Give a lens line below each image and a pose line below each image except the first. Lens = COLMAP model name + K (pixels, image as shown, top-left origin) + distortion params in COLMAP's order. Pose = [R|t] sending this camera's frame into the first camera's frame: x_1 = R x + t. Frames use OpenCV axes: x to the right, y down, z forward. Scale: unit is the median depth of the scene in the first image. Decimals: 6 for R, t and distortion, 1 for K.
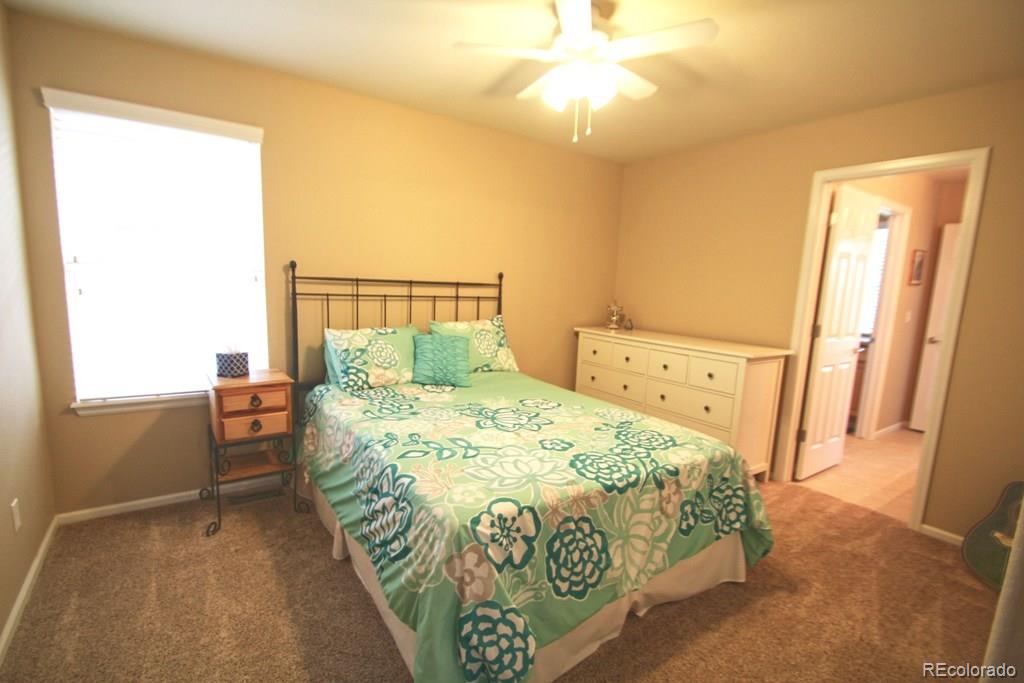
lens RADIAL K [[476.5, 0, 507.6], [0, 476.5, 356.5], [0, 0, 1]] dist [0.004703, -0.009176]
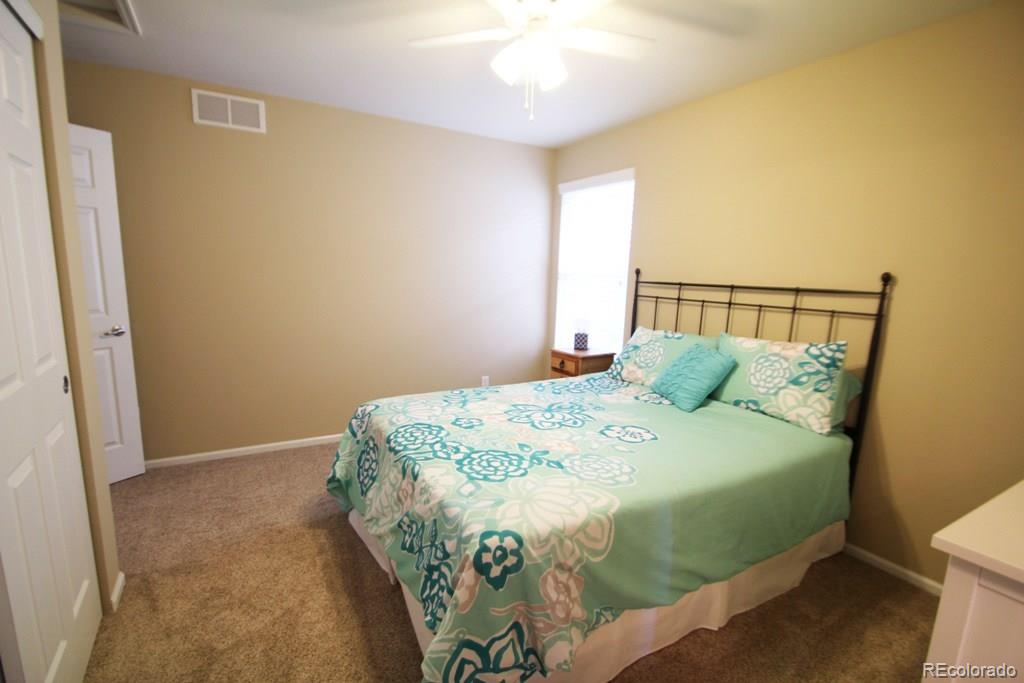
lens RADIAL K [[476.5, 0, 507.6], [0, 476.5, 356.5], [0, 0, 1]] dist [0.004703, -0.009176]
pose [[-0.084235, 0.129939, -0.987937, 0.937991], [-0.191038, 0.970963, 0.143995, -0.109583], [0.977962, 0.200863, -0.056965, 0.922035]]
